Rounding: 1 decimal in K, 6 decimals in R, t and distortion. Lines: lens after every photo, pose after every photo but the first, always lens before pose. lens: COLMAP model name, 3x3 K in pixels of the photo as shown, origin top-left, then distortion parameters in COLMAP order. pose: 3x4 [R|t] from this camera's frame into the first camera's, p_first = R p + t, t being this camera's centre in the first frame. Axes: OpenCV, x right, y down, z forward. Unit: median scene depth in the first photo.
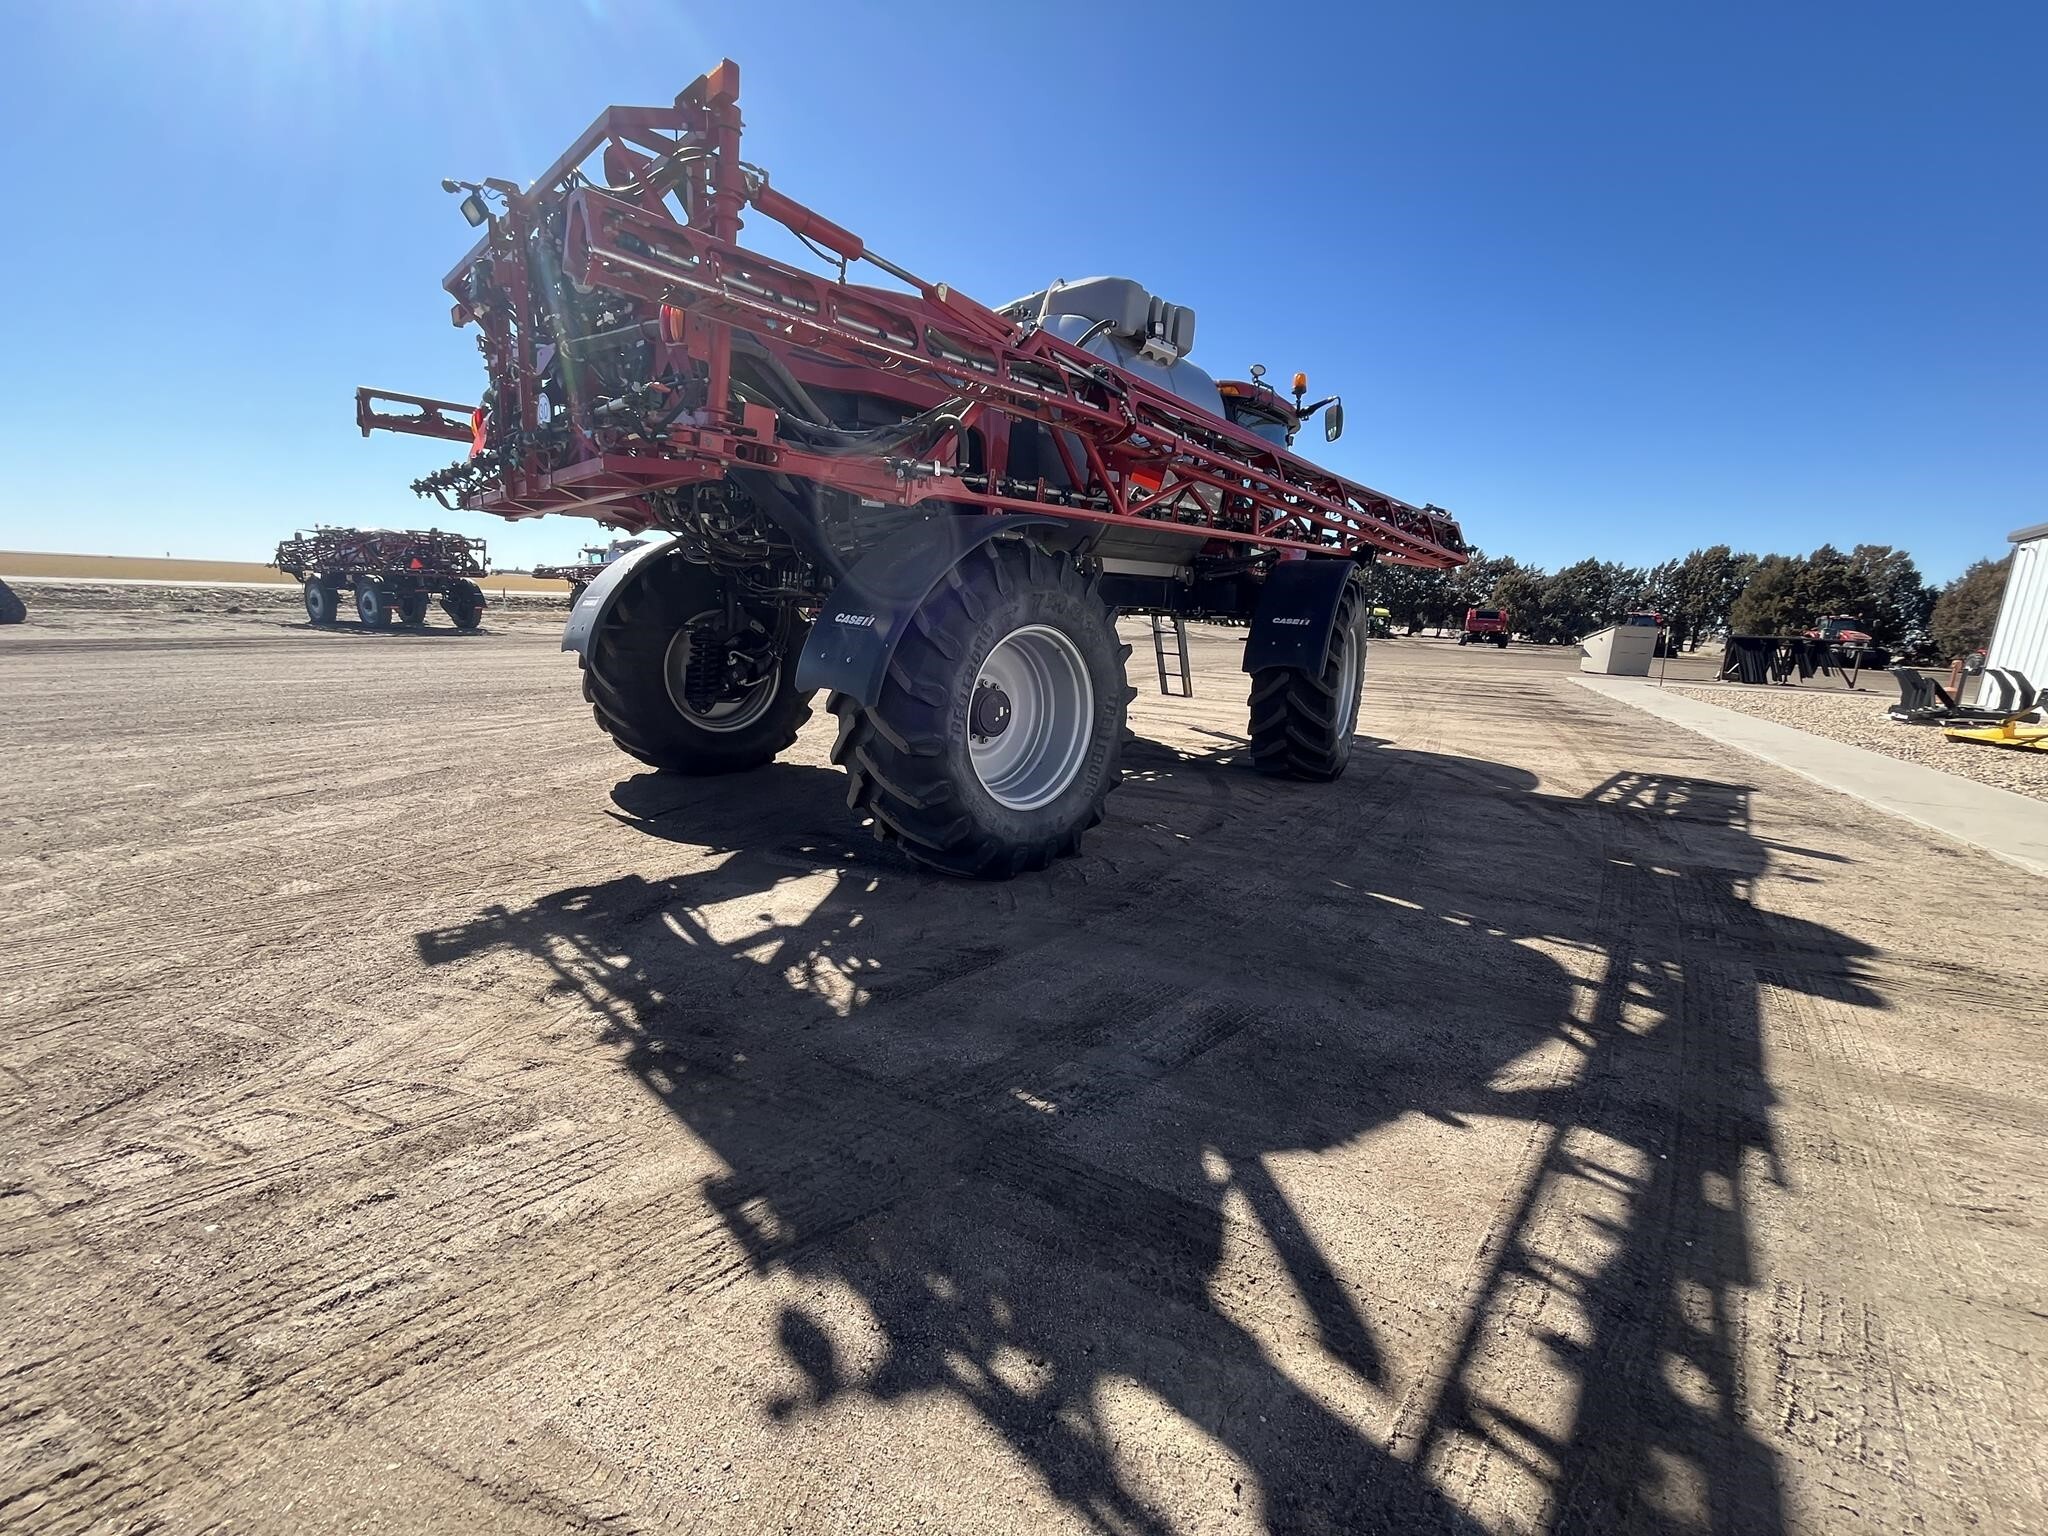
lens RADIAL K [[828.5, 0, 1021.3], [0, 828.5, 772.1], [0, 0, 1]] dist [-0.001962, -0.000031]
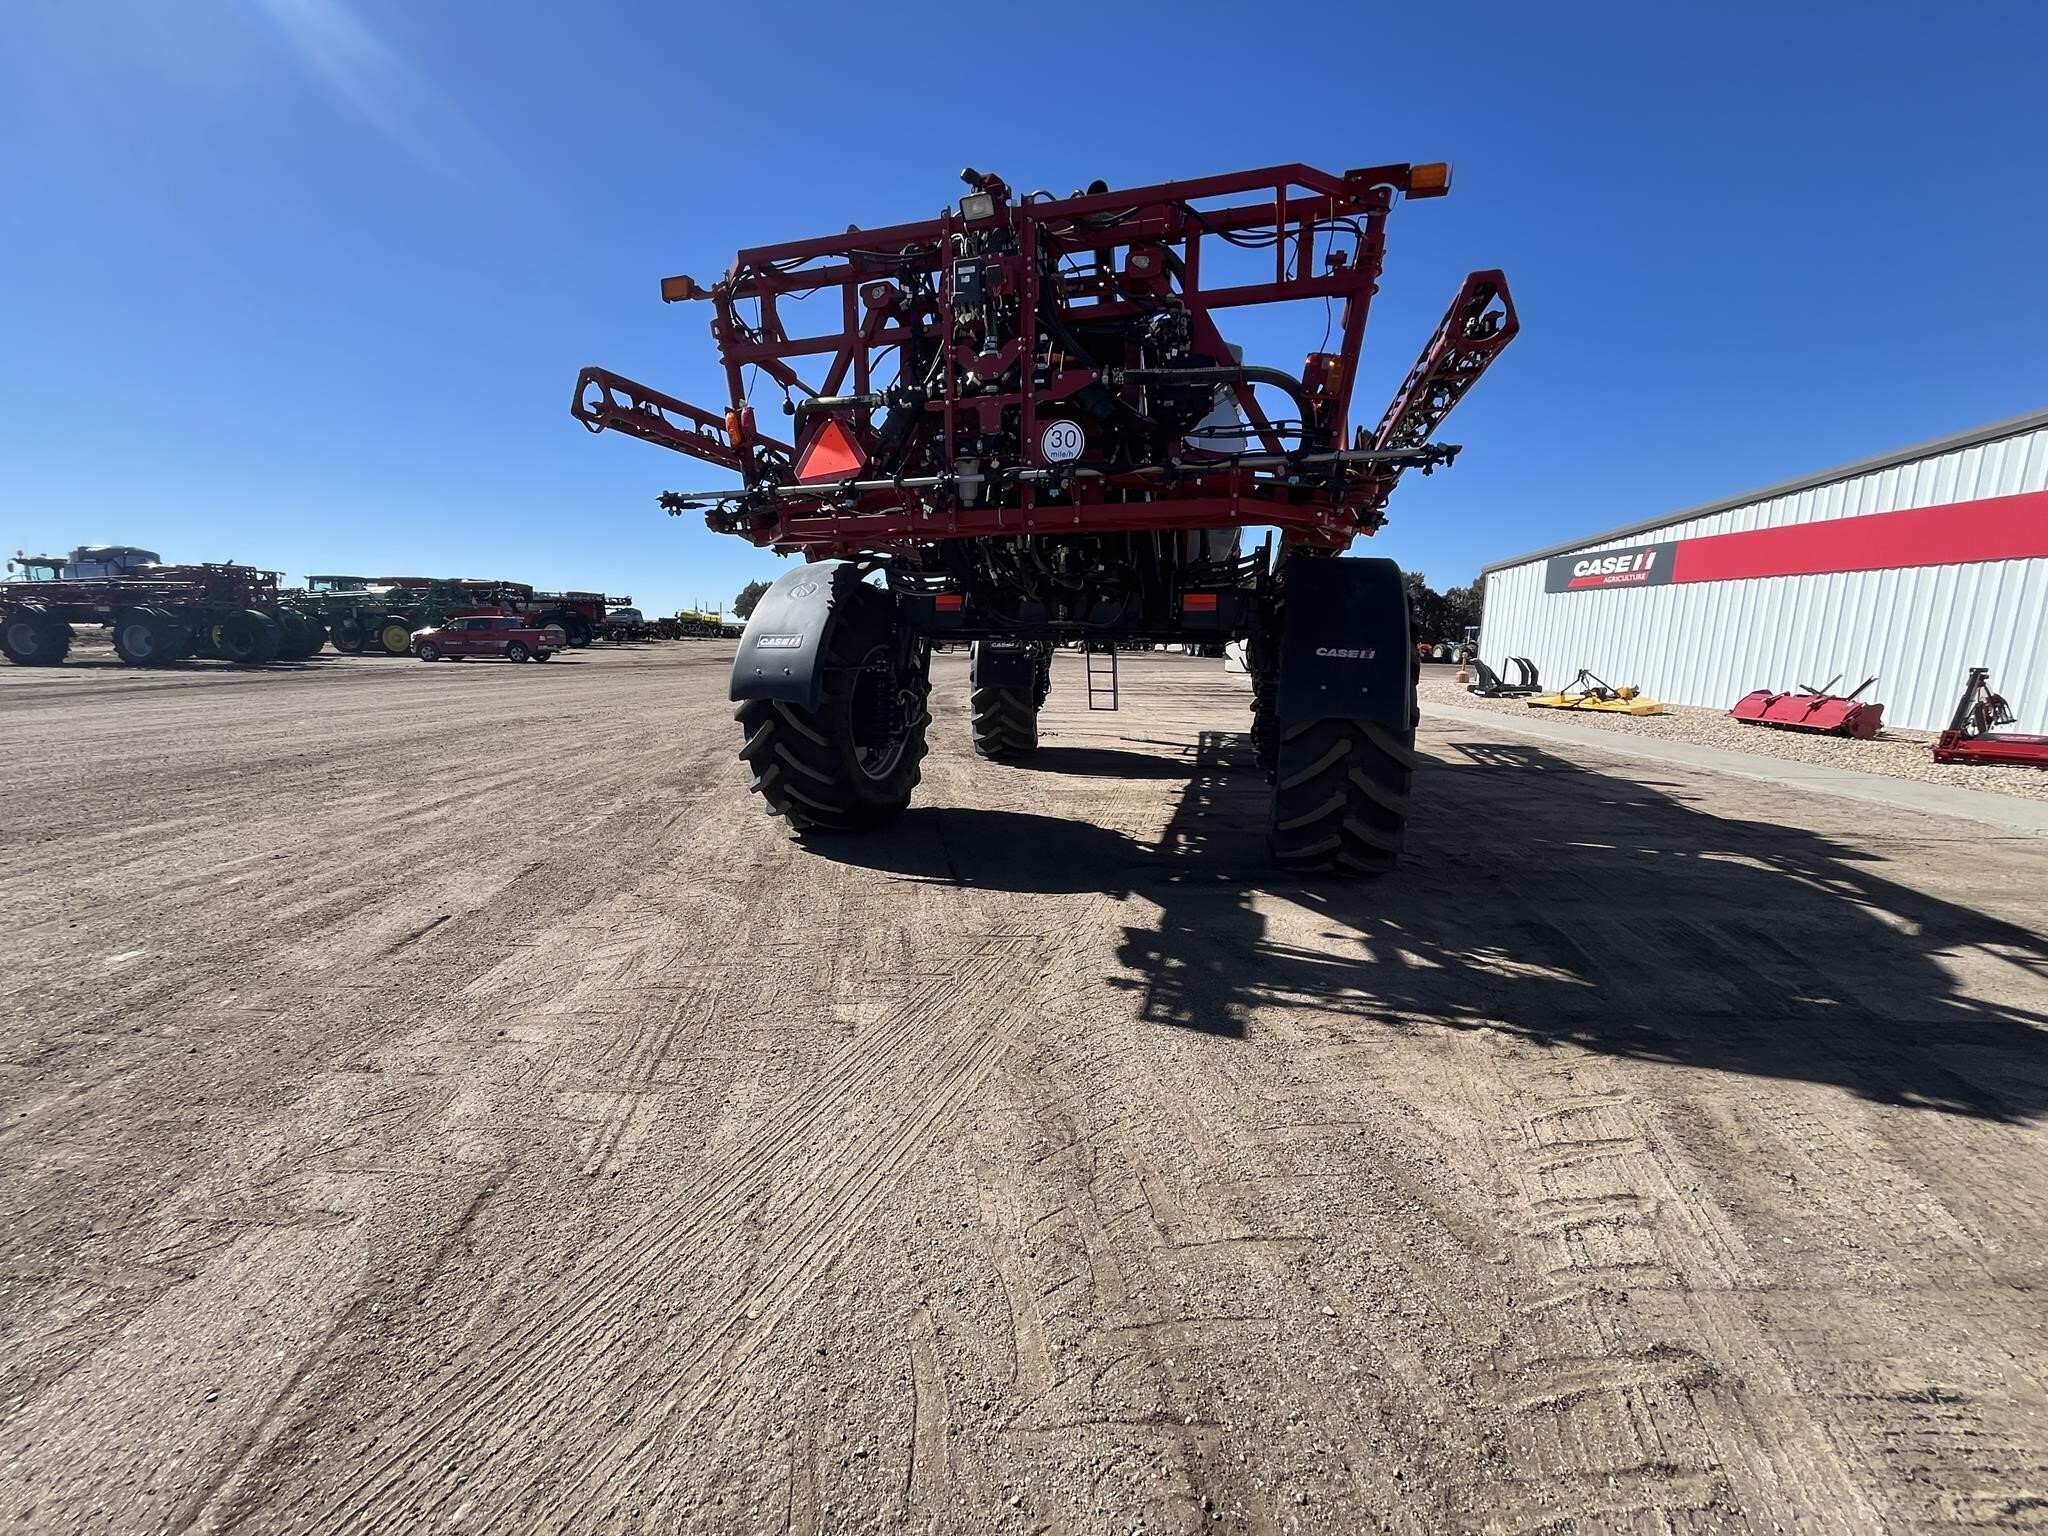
lens RADIAL K [[828.5, 0, 1020.8], [0, 828.5, 772.7], [0, 0, 1]] dist [-0.001962, -0.000031]
pose [[0.889903, -0.097703, 0.445564, -1.097612], [0.105947, 0.994351, 0.006437, -0.079874], [-0.443676, 0.041478, 0.895227, 0.218575]]
